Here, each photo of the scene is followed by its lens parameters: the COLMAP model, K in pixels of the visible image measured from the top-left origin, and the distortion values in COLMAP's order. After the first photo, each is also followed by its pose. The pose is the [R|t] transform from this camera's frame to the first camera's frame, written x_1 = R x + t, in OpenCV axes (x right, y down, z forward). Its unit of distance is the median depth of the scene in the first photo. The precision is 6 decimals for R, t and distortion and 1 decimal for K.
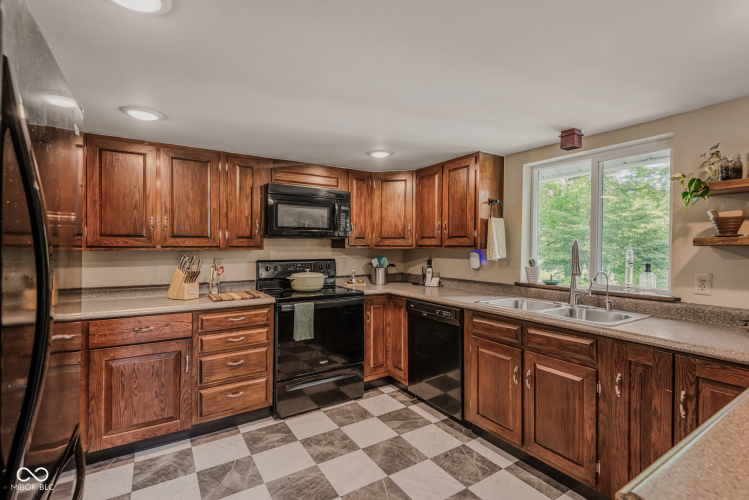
lens RADIAL K [[347.1, 0, 374.5], [0, 347.1, 250.0], [0, 0, 1]] dist [0.007448, -0.001398]
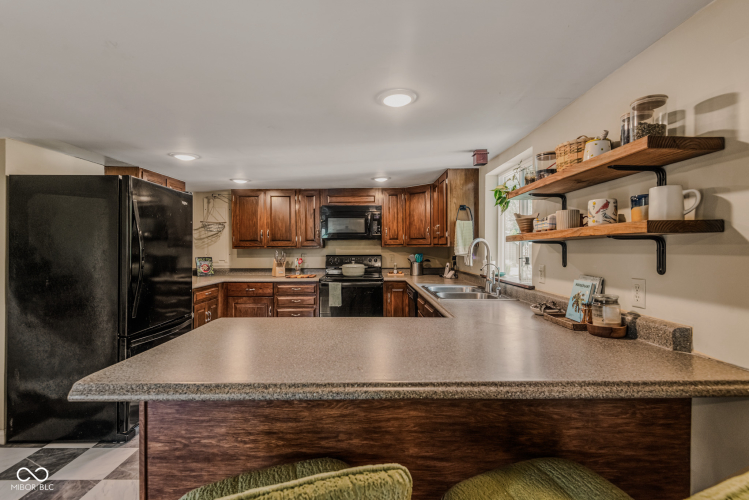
lens RADIAL K [[347.1, 0, 374.5], [0, 347.1, 250.0], [0, 0, 1]] dist [0.007448, -0.001398]
pose [[0.849037, -0.002337, -0.528329, 0.712919], [0.002125, 0.999997, -0.001009, 0.010377], [0.528330, -0.000266, 0.849039, -0.199037]]
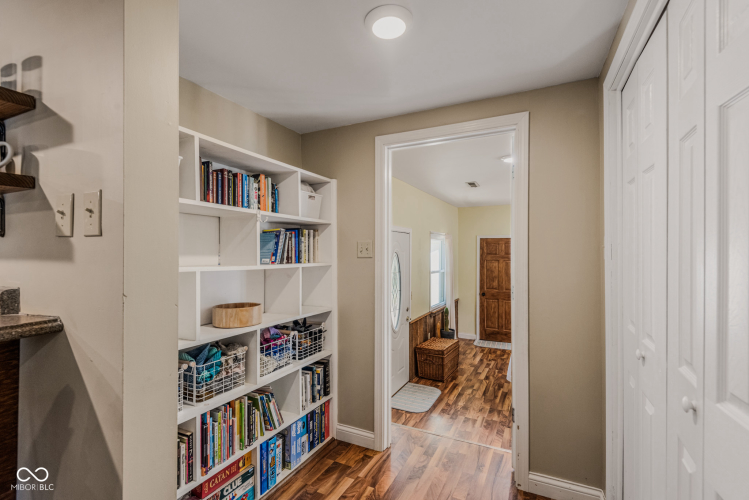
lens RADIAL K [[347.1, 0, 374.5], [0, 347.1, 250.0], [0, 0, 1]] dist [0.007448, -0.001398]
pose [[0.847526, -0.004701, 0.530733, 0.940202], [0.006051, 0.999981, -0.000804, 0.060578], [-0.530719, 0.003893, 0.847539, -0.210105]]
